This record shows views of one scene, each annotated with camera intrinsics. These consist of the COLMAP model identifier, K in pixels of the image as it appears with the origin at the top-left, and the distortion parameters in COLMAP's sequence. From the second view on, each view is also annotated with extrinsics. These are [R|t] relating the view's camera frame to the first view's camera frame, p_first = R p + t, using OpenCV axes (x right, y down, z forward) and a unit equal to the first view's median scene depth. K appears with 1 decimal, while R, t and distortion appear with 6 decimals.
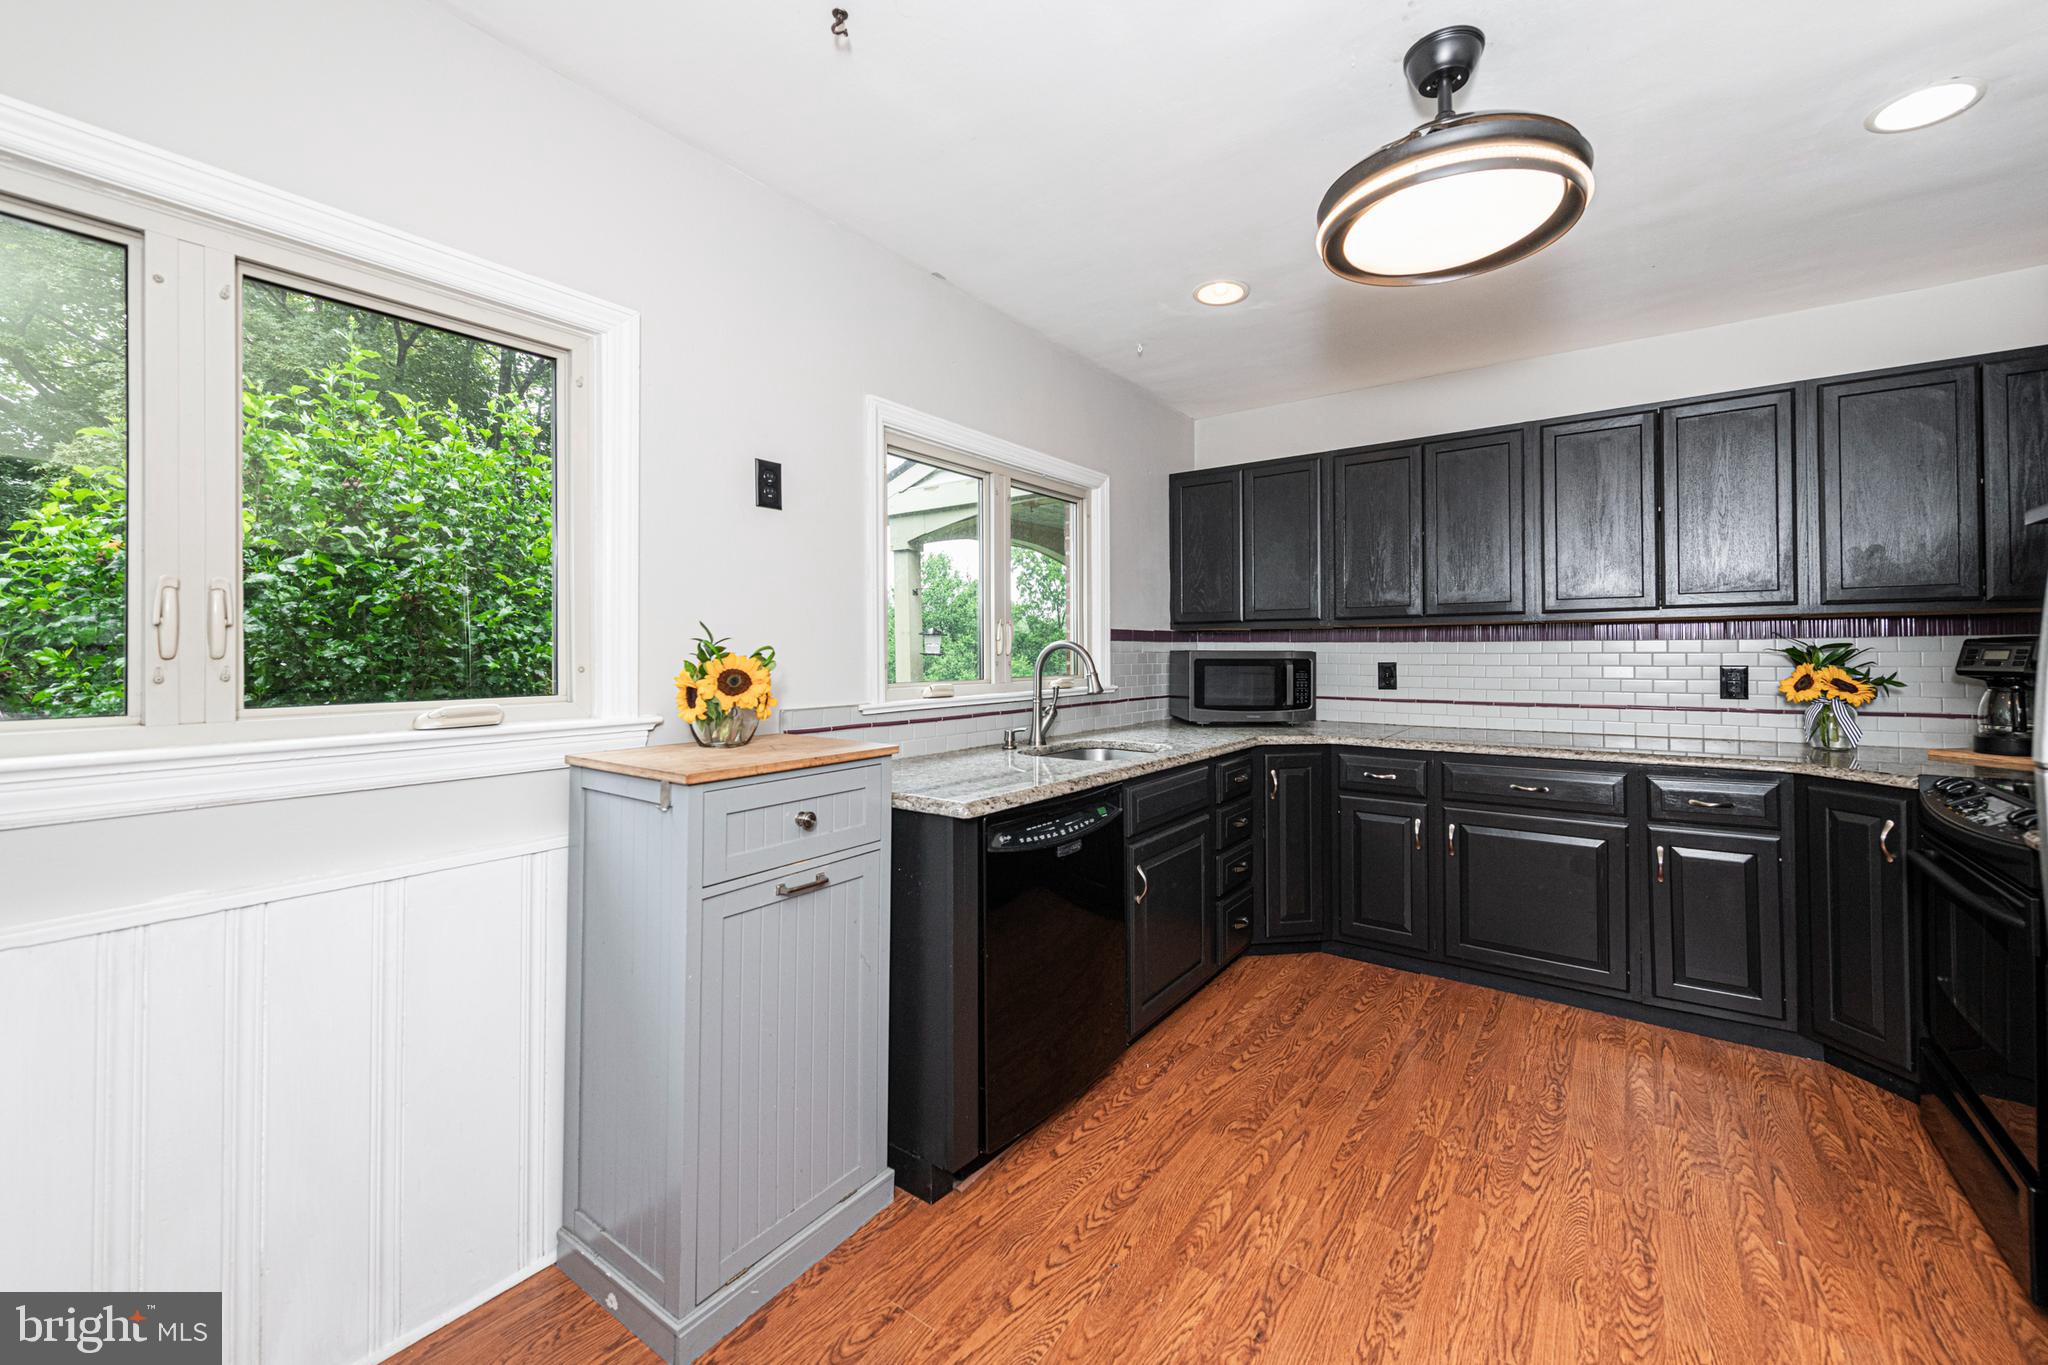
lens RADIAL K [[814.9, 0, 1043.0], [0, 814.9, 652.2], [0, 0, 1]] dist [0.021563, -0.007316]
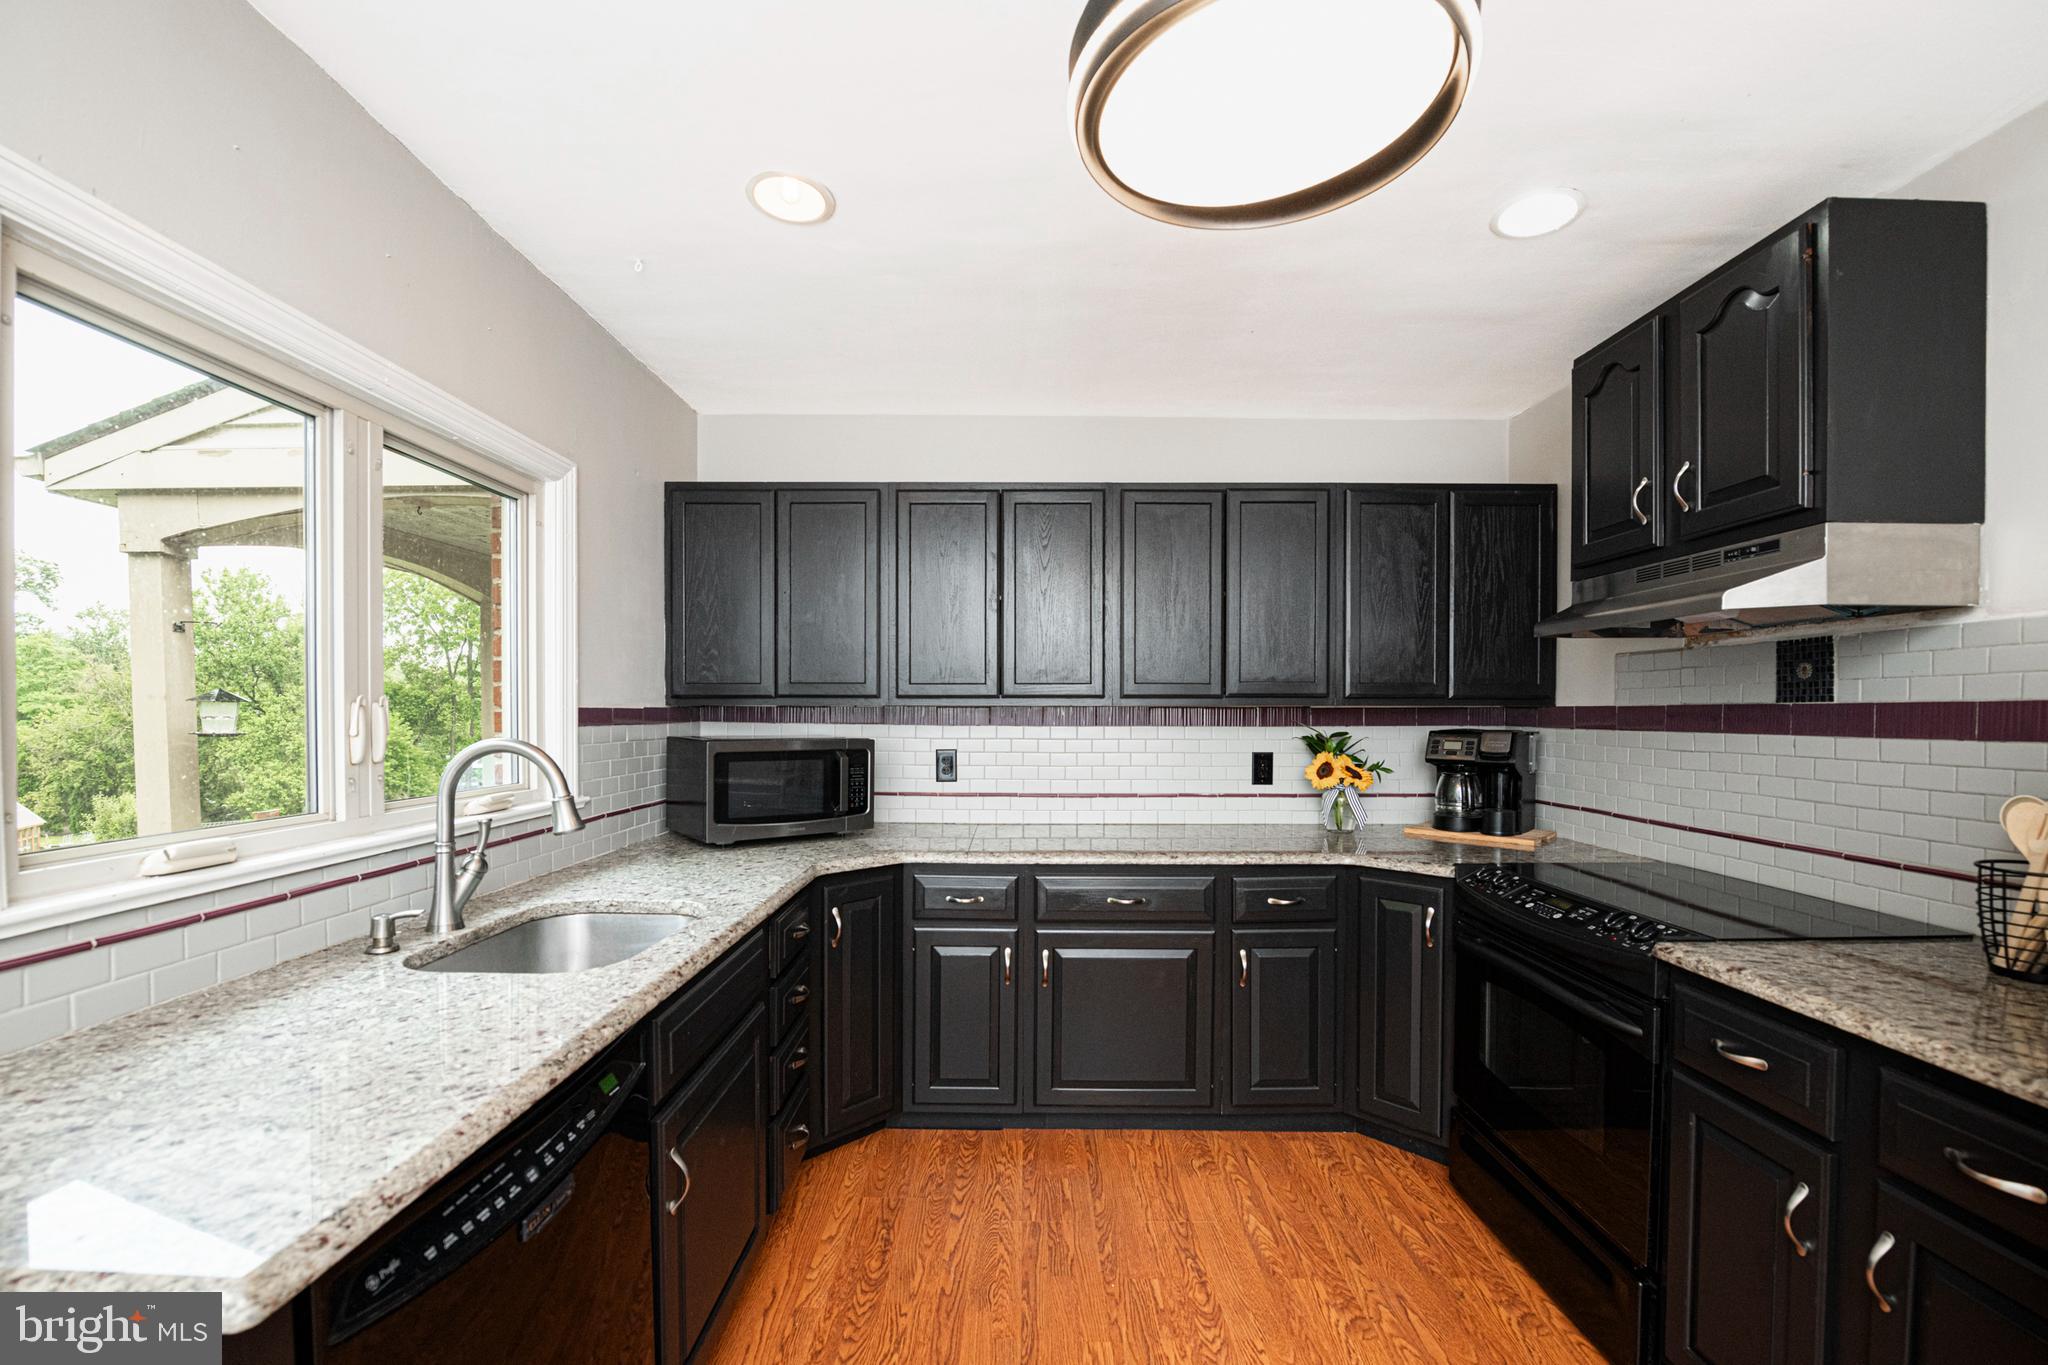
lens RADIAL K [[841.9, 0, 1024.3], [0, 841.9, 724.5], [0, 0, 1]] dist [-0.018355, -0.000717]
pose [[0.812407, -0.003690, 0.583079, -0.017948], [-0.006309, 0.999866, 0.015118, -0.035519], [-0.583056, -0.015960, 0.812275, 0.351400]]
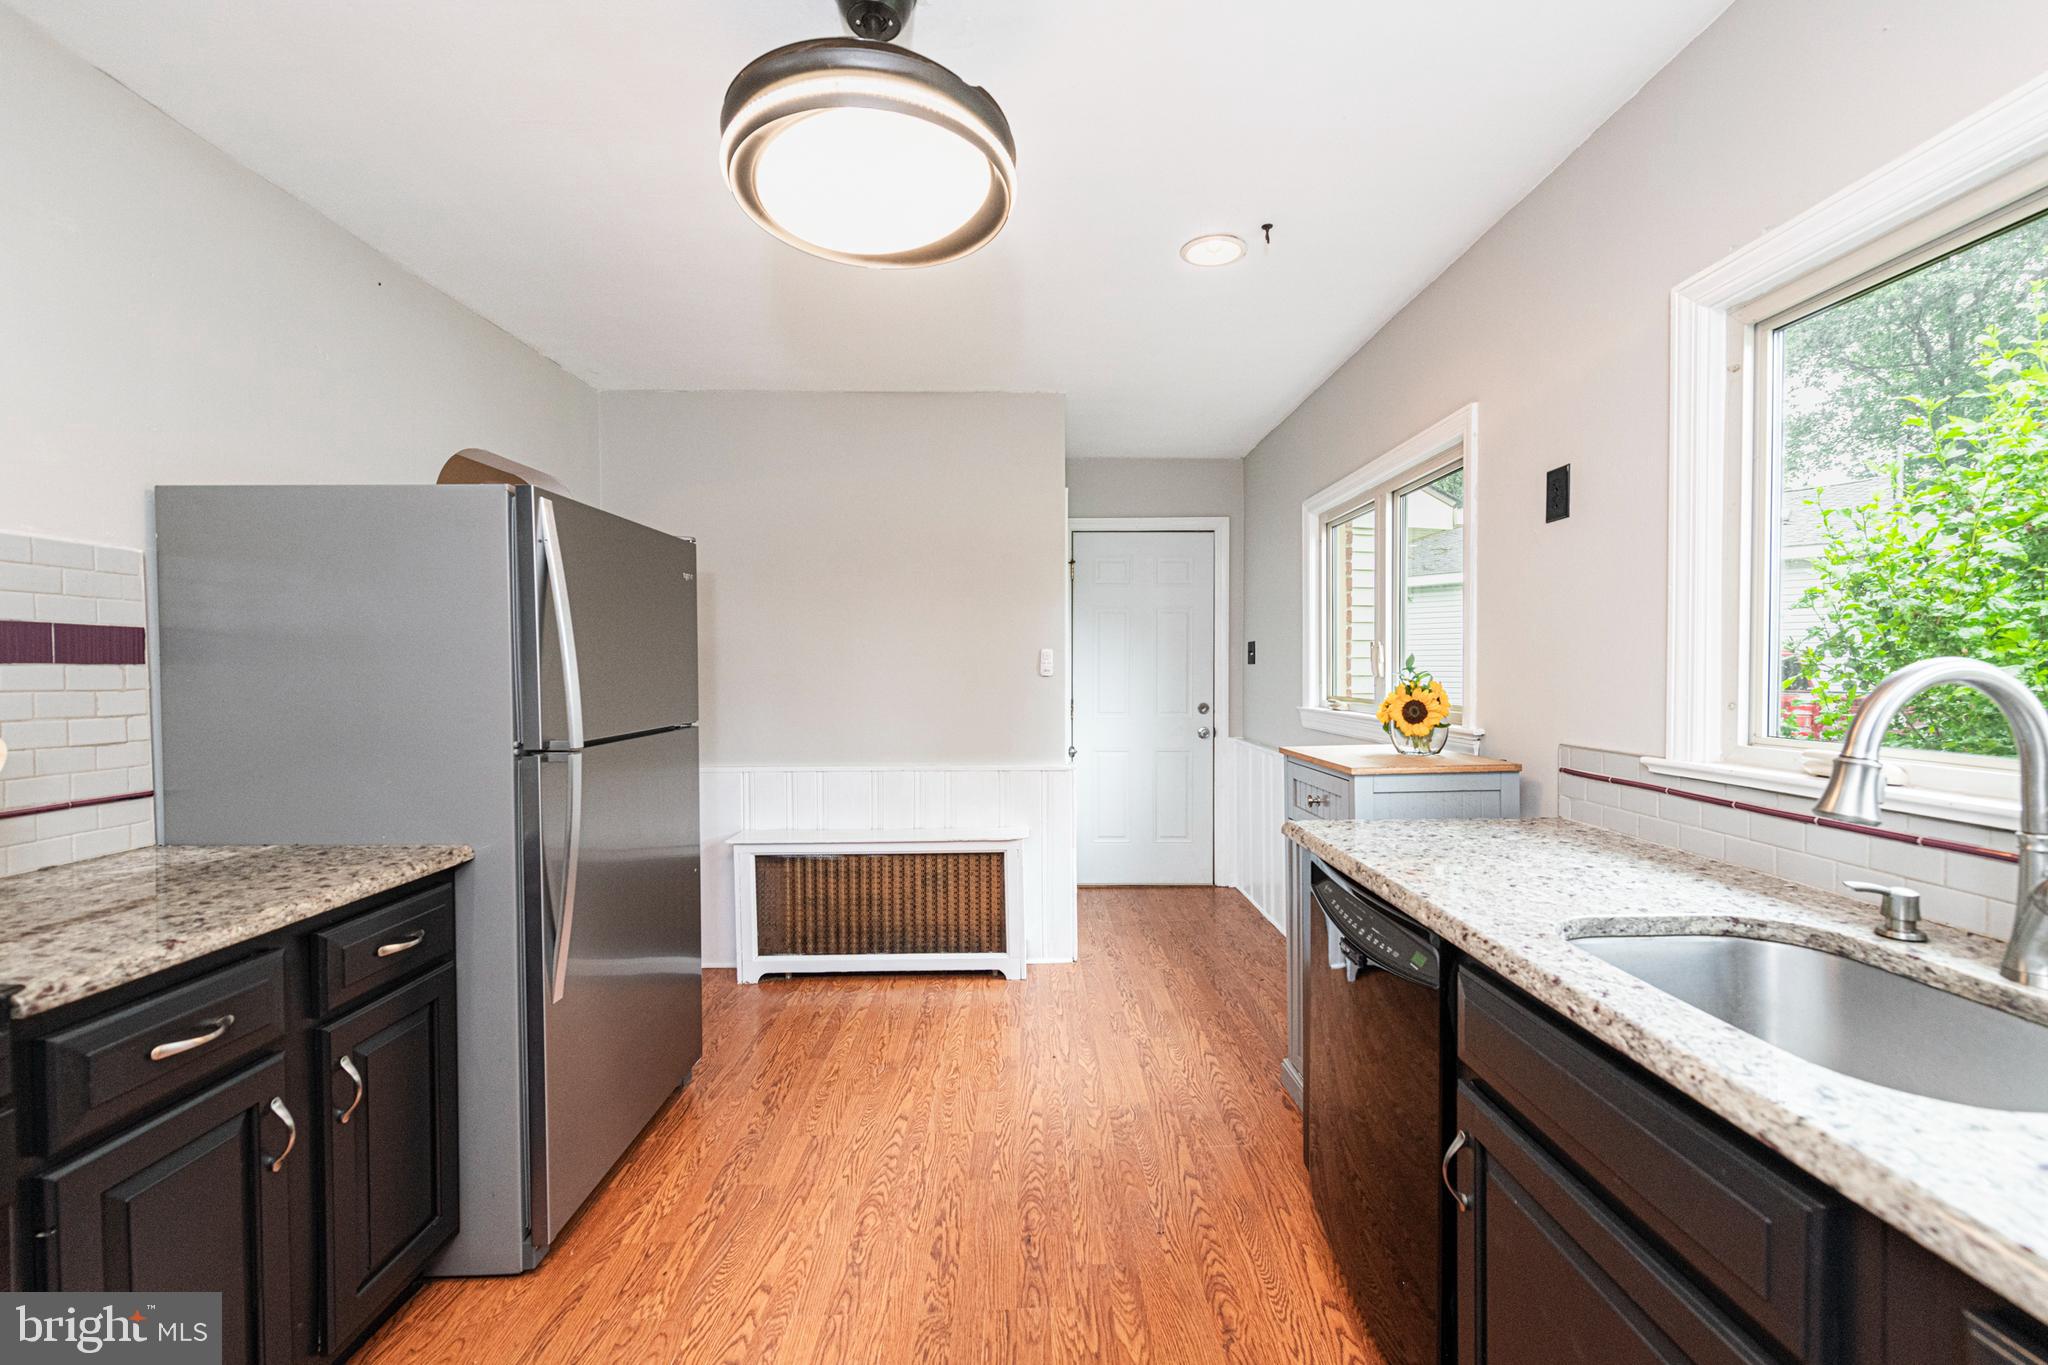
lens RADIAL K [[822.2, 0, 1040.7], [0, 822.2, 686.3], [0, 0, 1]] dist [0.020952, -0.006953]
pose [[-0.798178, 0.019612, -0.602103, 0.538686], [0.006269, 0.999686, 0.024252, -0.014205], [0.602389, 0.015583, -0.798050, 1.095918]]
